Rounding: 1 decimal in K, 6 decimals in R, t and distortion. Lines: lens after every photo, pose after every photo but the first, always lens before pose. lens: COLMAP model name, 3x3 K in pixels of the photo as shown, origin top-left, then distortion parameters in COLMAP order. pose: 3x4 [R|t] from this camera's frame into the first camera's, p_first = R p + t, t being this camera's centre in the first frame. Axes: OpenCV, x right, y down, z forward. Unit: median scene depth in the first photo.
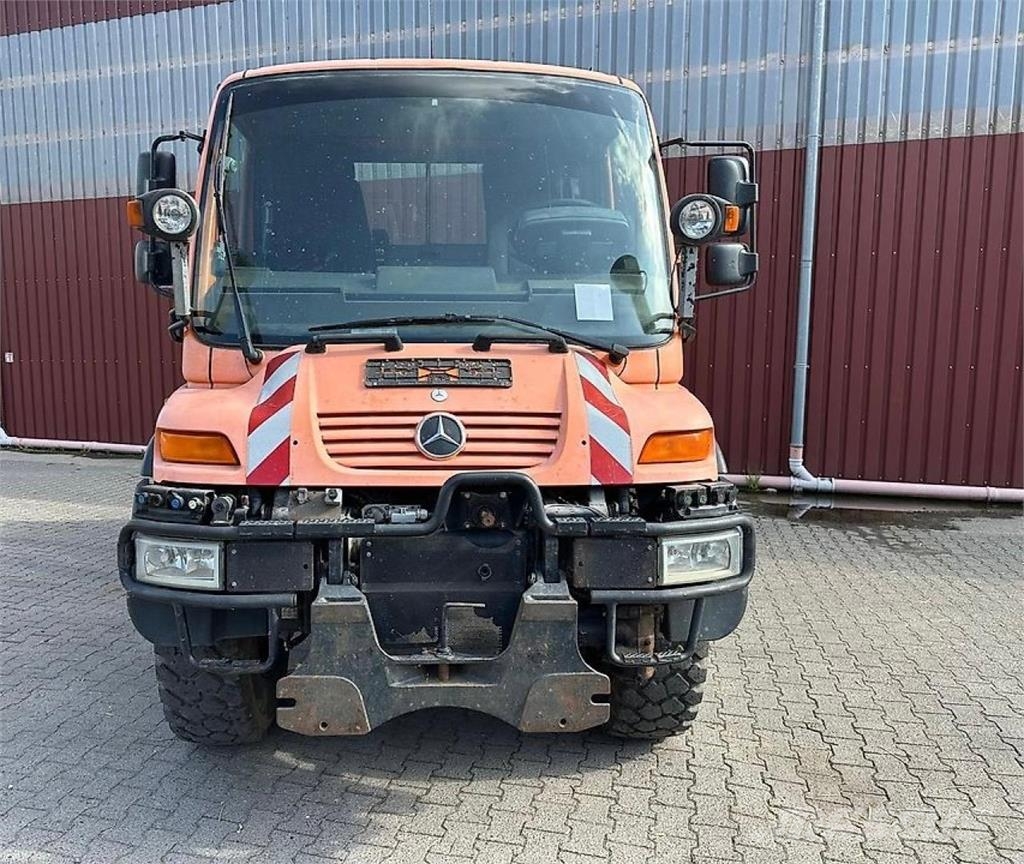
lens RADIAL K [[812.0, 0, 456.1], [0, 812.0, 430.2], [0, 0, 1]] dist [0.121187, -0.166148]
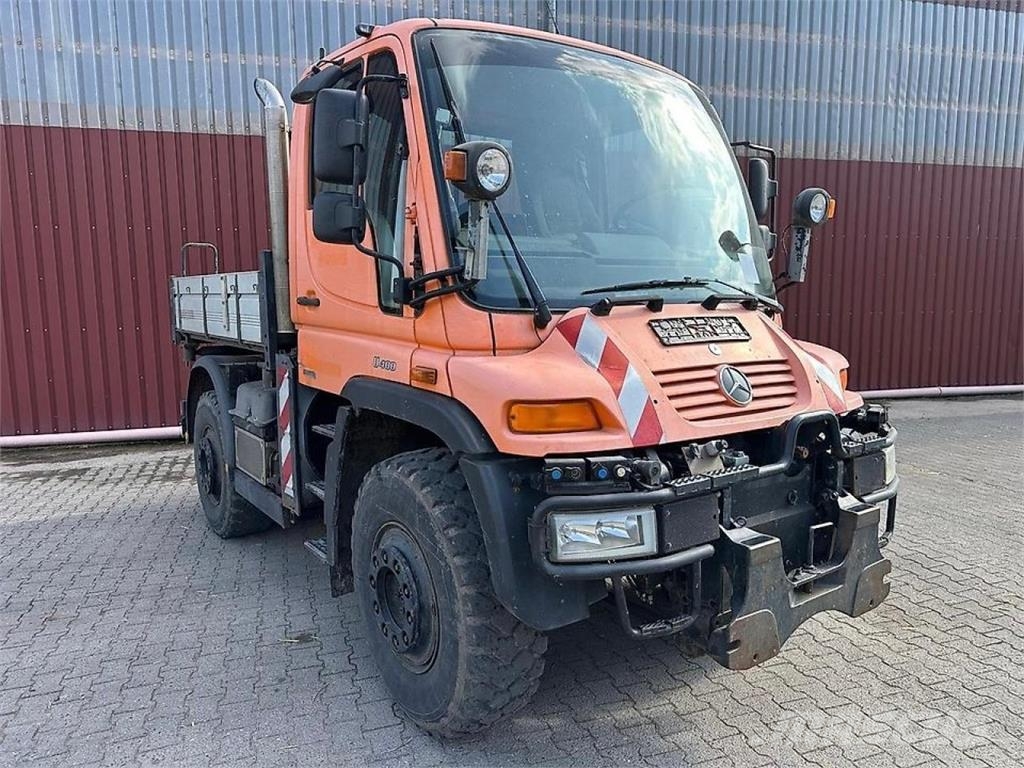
lens RADIAL K [[710.5, 0, 504.4], [0, 710.5, 383.4], [0, 0, 1]] dist [0.136163, -0.205358]
pose [[0.840487, -0.071587, 0.537083, -0.789557], [0.070865, 0.997243, 0.022022, -0.038730], [-0.537178, 0.019551, 0.843242, 0.314651]]
